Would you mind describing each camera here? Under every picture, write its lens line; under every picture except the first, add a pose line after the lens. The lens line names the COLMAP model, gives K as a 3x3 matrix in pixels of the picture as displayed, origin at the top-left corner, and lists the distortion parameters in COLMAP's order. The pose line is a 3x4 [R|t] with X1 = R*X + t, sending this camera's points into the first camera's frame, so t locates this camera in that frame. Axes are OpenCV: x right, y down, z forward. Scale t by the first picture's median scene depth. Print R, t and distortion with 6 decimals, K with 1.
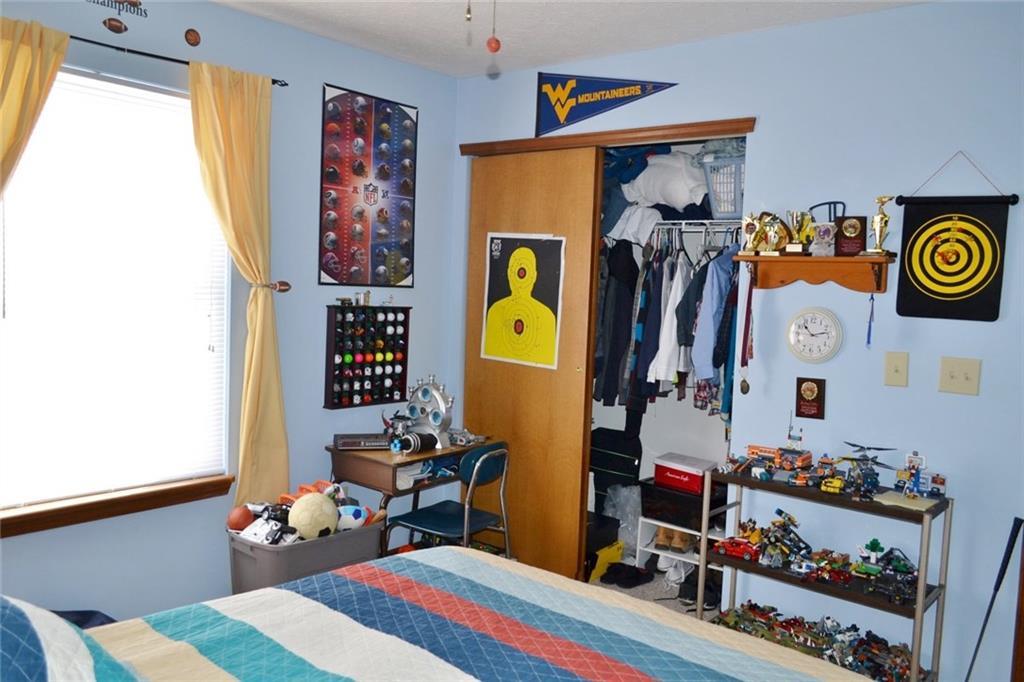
lens RADIAL K [[818.3, 0, 509.8], [0, 818.3, 343.0], [0, 0, 1]] dist [-0.004077, -0.001514]
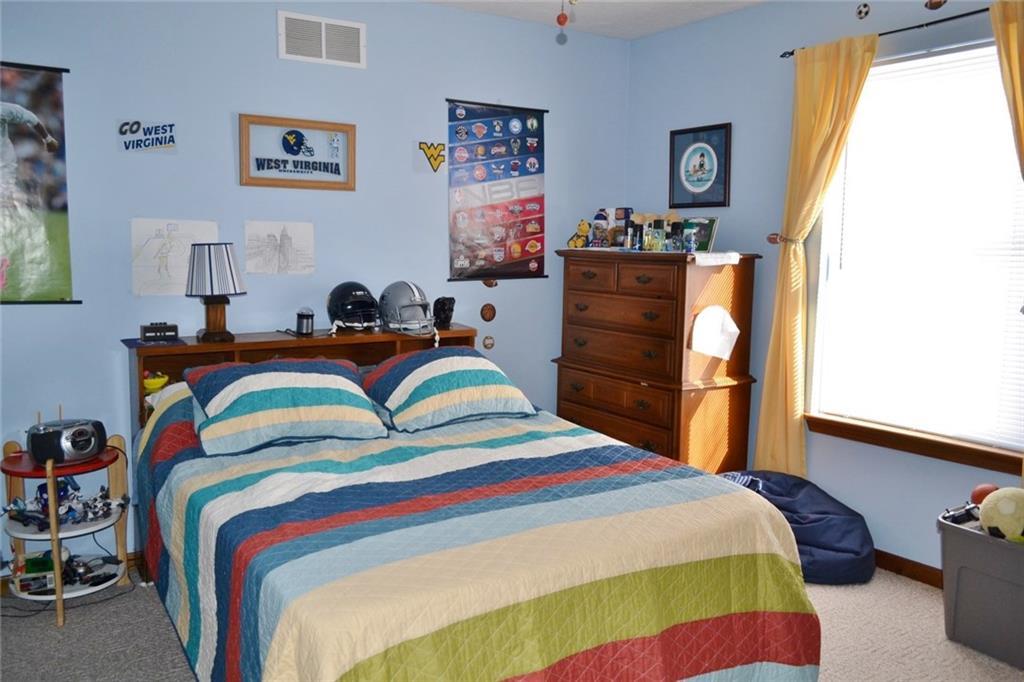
lens RADIAL K [[818.3, 0, 509.9], [0, 818.3, 339.0], [0, 0, 1]] dist [-0.004077, -0.001514]
pose [[-0.268814, 0.069217, -0.960702, 0.998076], [-0.091173, 0.991108, 0.096918, 0.003431], [0.958867, 0.113644, -0.260113, 1.052655]]
